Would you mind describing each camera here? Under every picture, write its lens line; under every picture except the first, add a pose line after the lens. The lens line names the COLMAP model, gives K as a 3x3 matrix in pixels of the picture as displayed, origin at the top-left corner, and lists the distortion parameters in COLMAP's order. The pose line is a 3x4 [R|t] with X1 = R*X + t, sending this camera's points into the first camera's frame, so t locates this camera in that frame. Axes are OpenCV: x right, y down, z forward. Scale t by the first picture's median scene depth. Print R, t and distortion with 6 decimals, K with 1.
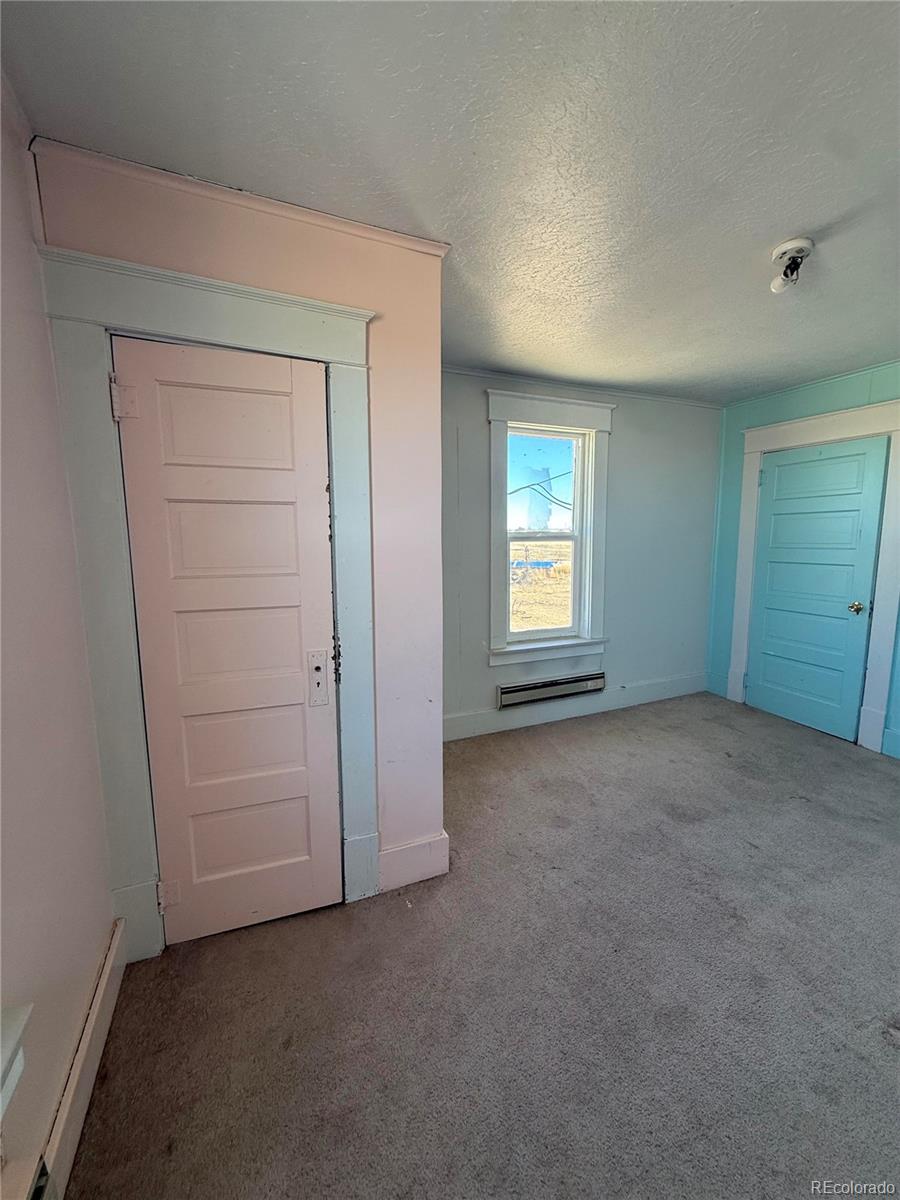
lens RADIAL K [[477.1, 0, 450.0], [0, 477.1, 600.0], [0, 0, 1]] dist [-0.002116, -0.000461]
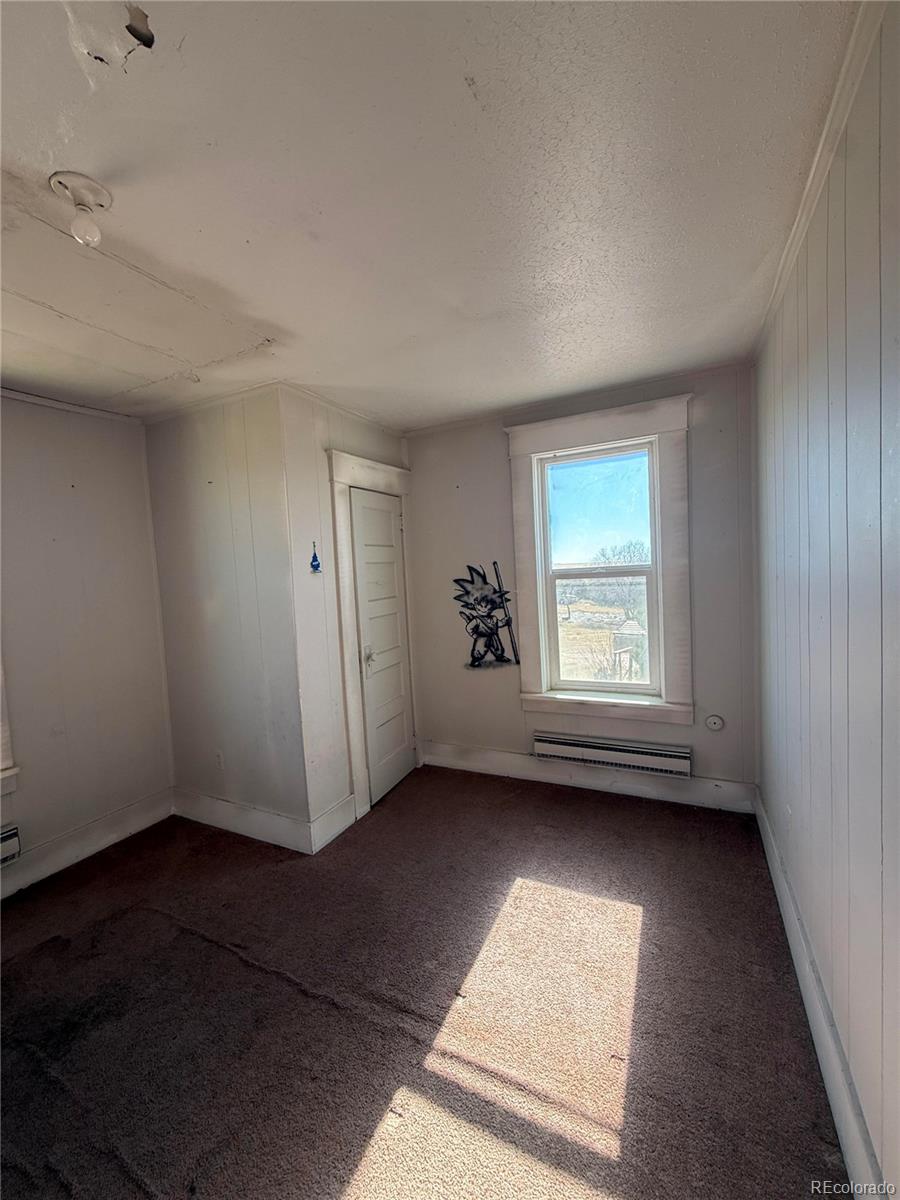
lens RADIAL K [[477.1, 0, 450.0], [0, 477.1, 600.0], [0, 0, 1]] dist [-0.002116, -0.000461]
pose [[0.636860, 0.018753, -0.770752, 0.689742], [-0.053488, 0.998370, -0.019905, -0.052620], [0.769122, 0.053903, 0.636825, 0.242240]]
